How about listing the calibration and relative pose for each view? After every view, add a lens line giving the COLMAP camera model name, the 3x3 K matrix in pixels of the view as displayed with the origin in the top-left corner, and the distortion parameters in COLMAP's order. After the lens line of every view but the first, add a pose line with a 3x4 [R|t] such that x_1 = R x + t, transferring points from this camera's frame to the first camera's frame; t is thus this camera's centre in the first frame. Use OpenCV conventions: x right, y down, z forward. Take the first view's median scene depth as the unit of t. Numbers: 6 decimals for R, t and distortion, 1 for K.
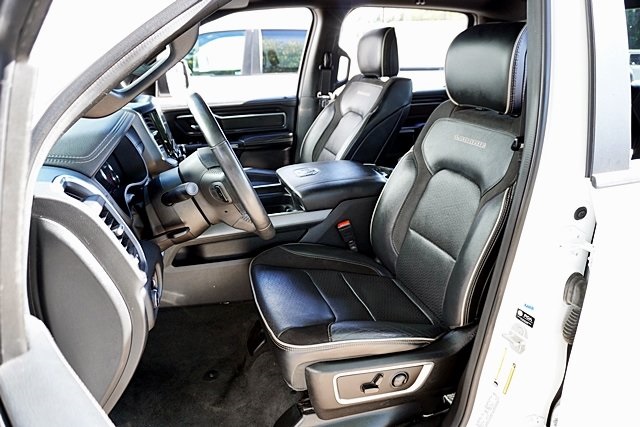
lens RADIAL K [[435.3, 0, 317.7], [0, 435.3, 213.6], [0, 0, 1]] dist [-0.033936, 0.001003]
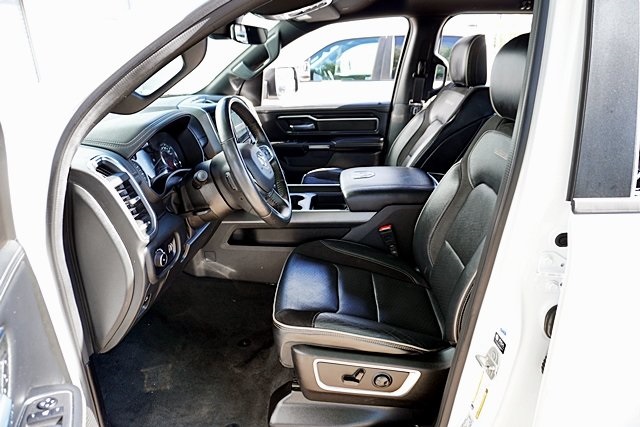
lens RADIAL K [[435.3, 0, 317.9], [0, 435.3, 212.9], [0, 0, 1]] dist [-0.033936, 0.001003]
pose [[0.935473, 0.116225, -0.333739, 0.264520], [-0.119608, 0.992766, 0.010469, -0.002683], [0.332542, 0.030124, 0.942607, -0.025713]]
